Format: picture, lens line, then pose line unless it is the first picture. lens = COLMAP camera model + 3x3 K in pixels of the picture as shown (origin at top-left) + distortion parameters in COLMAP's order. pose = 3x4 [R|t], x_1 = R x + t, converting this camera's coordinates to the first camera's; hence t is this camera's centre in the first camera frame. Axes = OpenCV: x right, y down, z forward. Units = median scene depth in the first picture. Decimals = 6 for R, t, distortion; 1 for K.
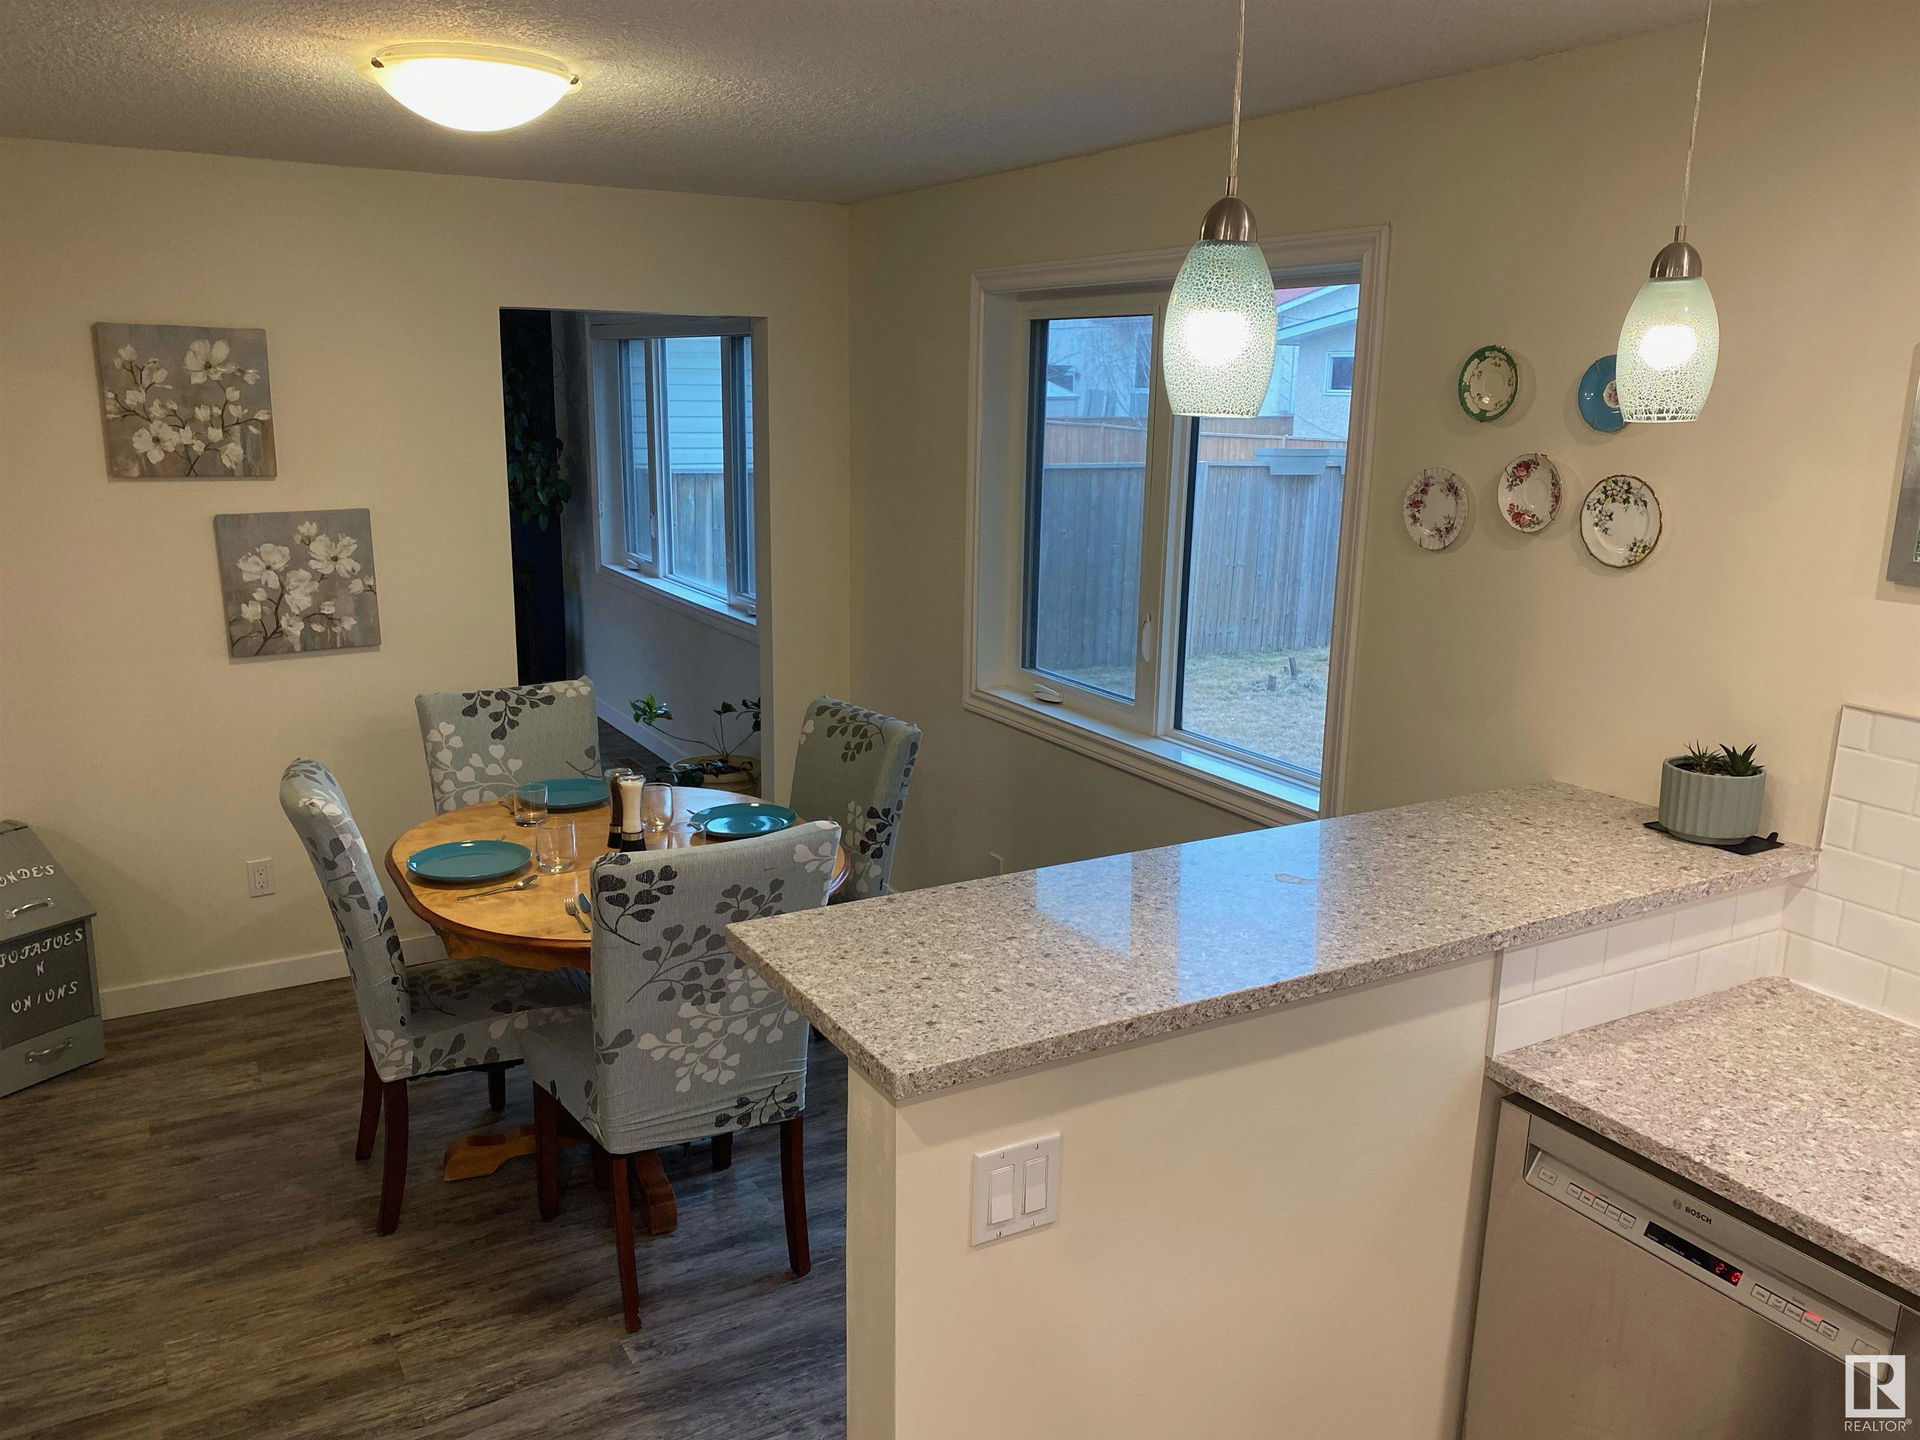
lens RADIAL K [[1471.3, 0, 960.0], [0, 1471.3, 720.0], [0, 0, 1]] dist [0.013726, 0.004340]
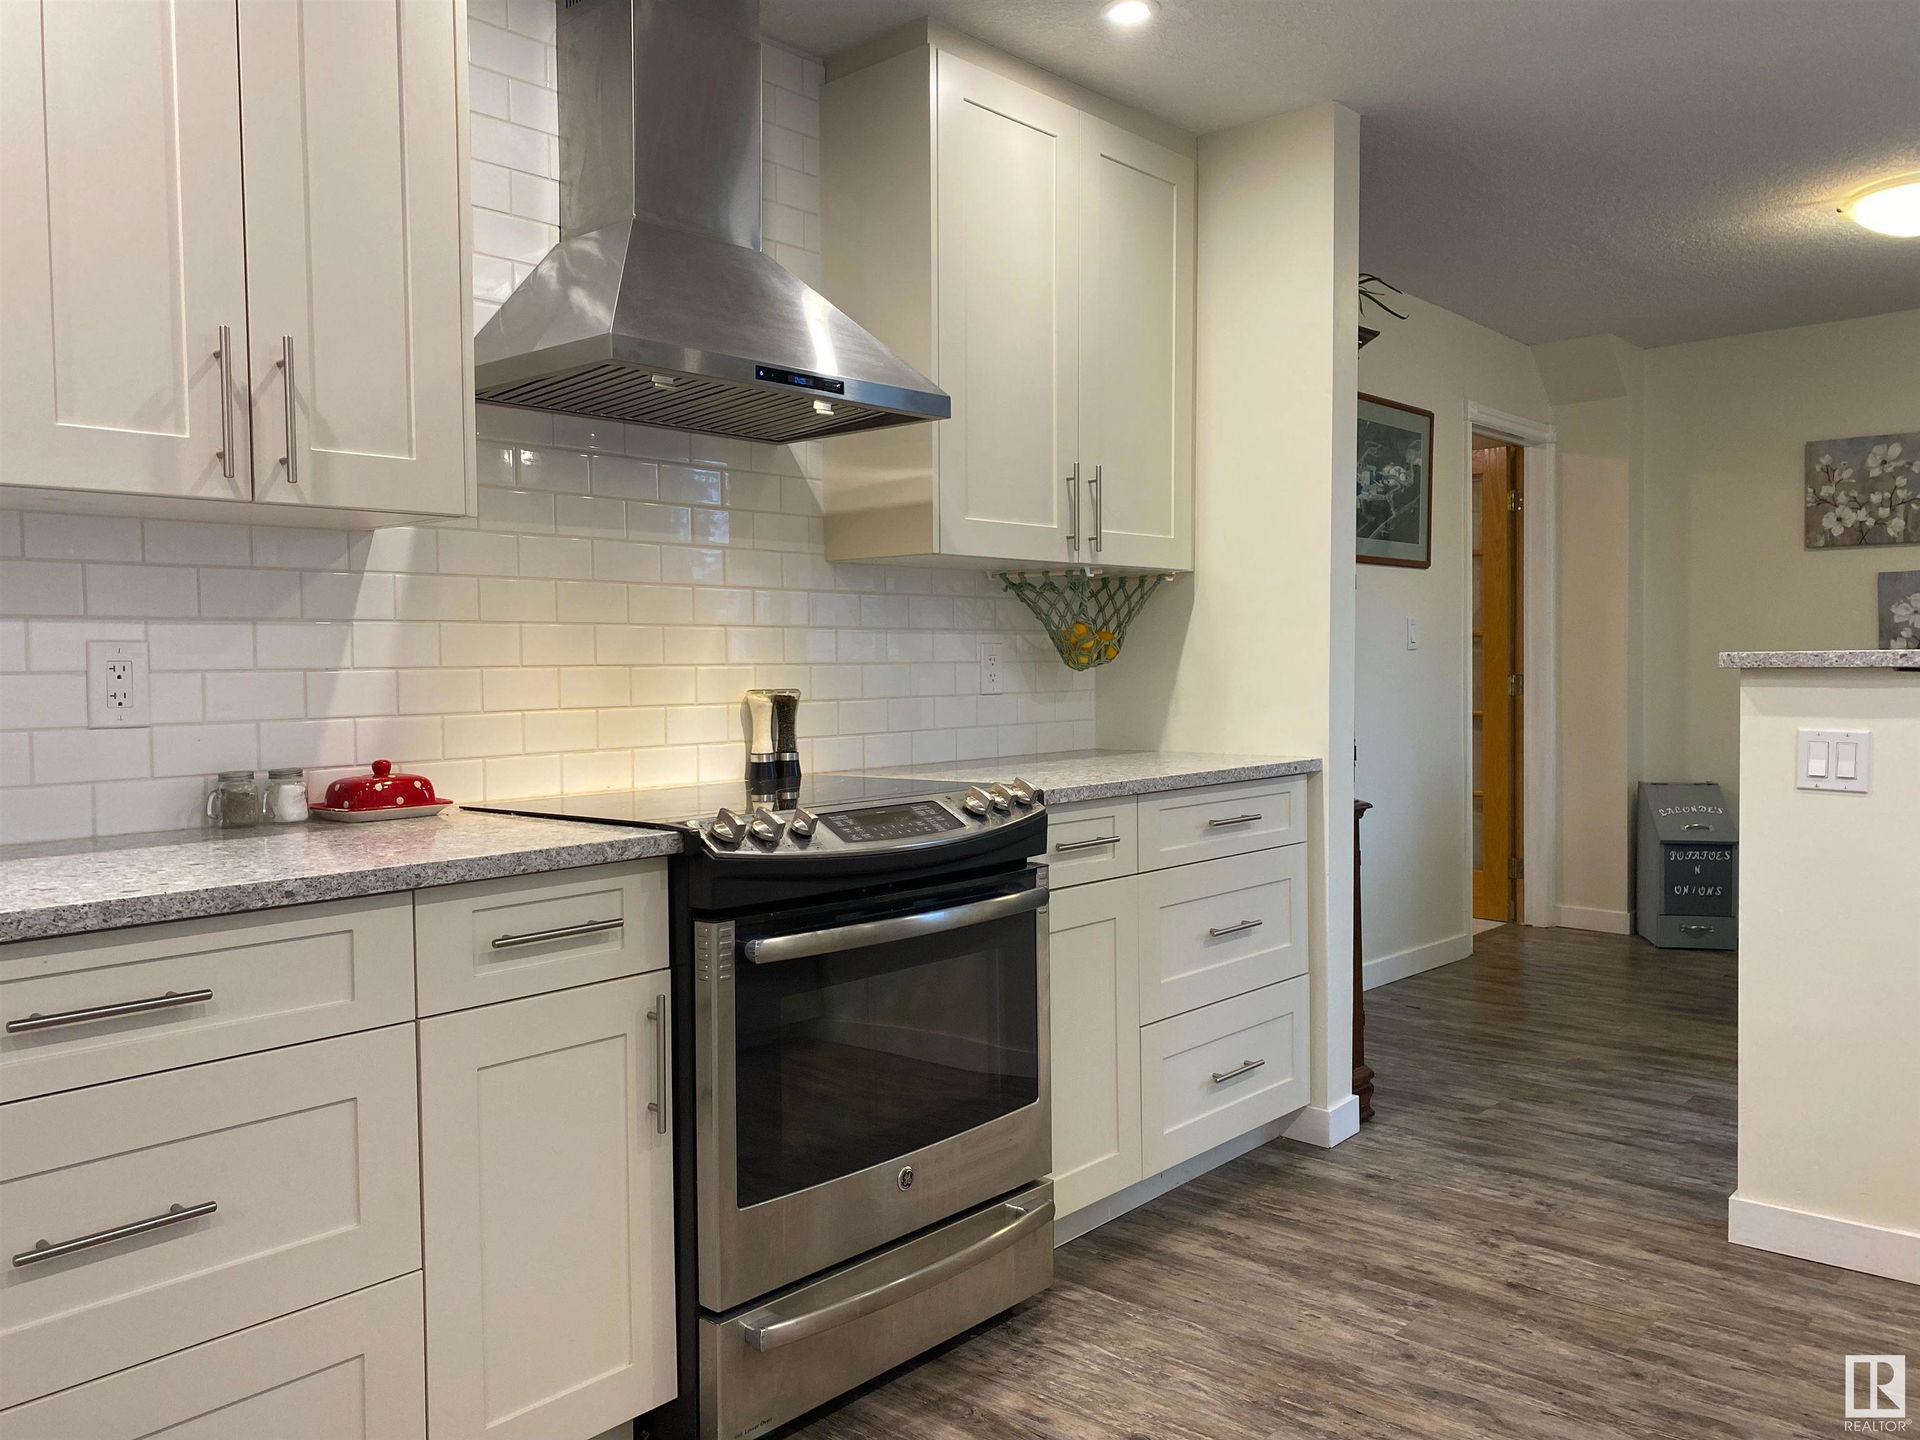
lens RADIAL K [[1462.6, 0, 960.0], [0, 1462.6, 720.0], [0, 0, 1]] dist [0.012108, 0.003502]
pose [[0.310976, 0.018425, -0.950239, 0.524309], [-0.190442, 0.980743, -0.043308, 0.216091], [0.931142, 0.194433, 0.308496, -0.166528]]
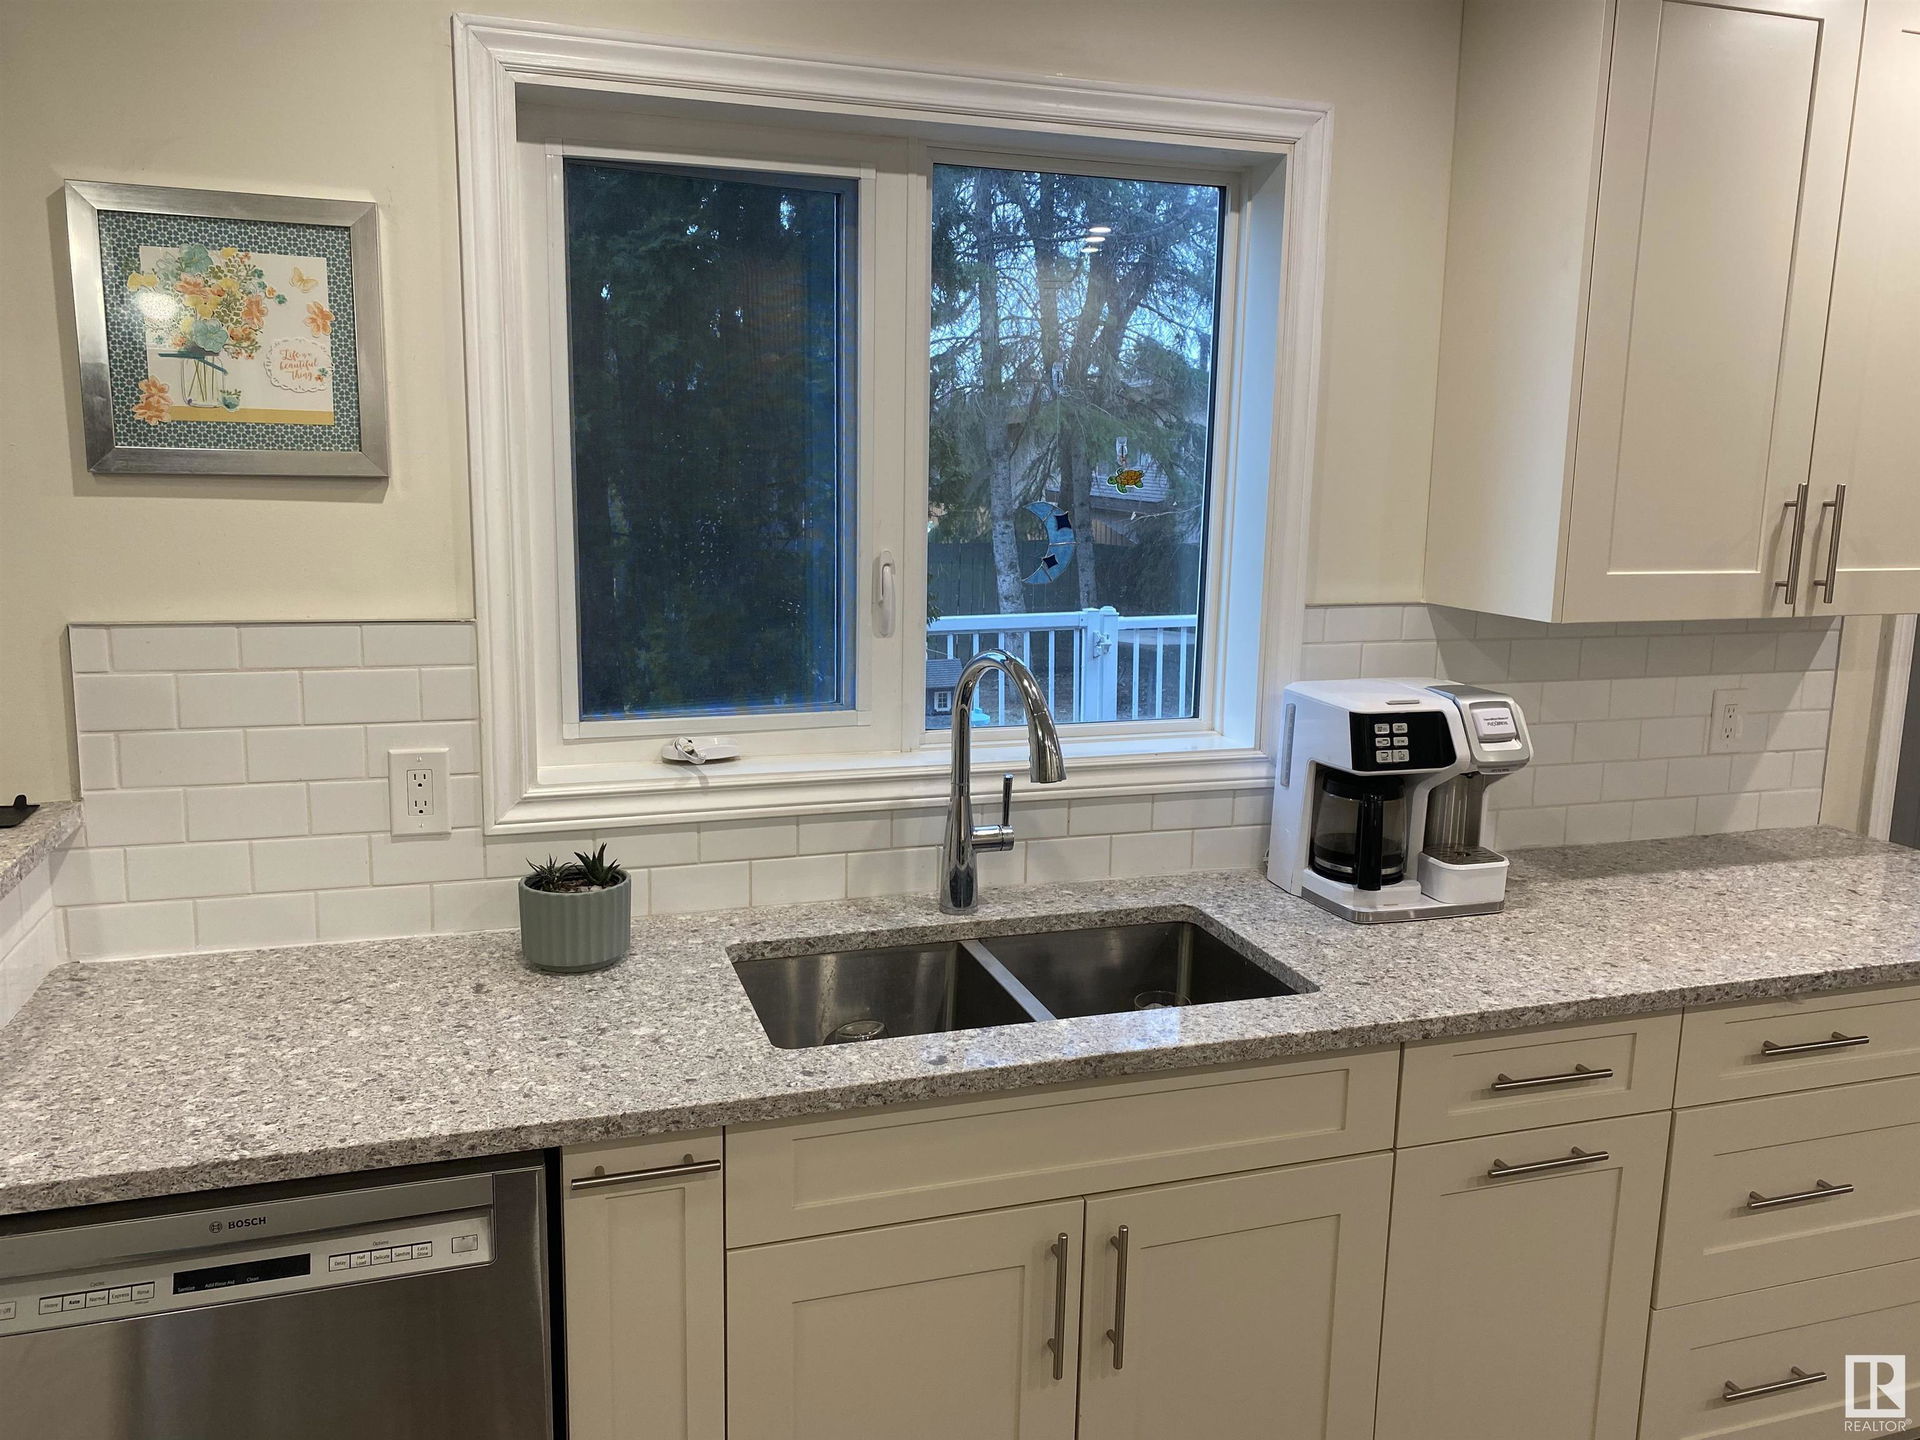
lens RADIAL K [[1471.3, 0, 960.0], [0, 1471.3, 720.0], [0, 0, 1]] dist [0.013726, 0.004340]
pose [[0.209688, -0.188602, 0.959406, -0.065690], [0.202518, 0.968320, 0.146092, 0.012122], [-0.956565, 0.163663, 0.241240, 0.170097]]
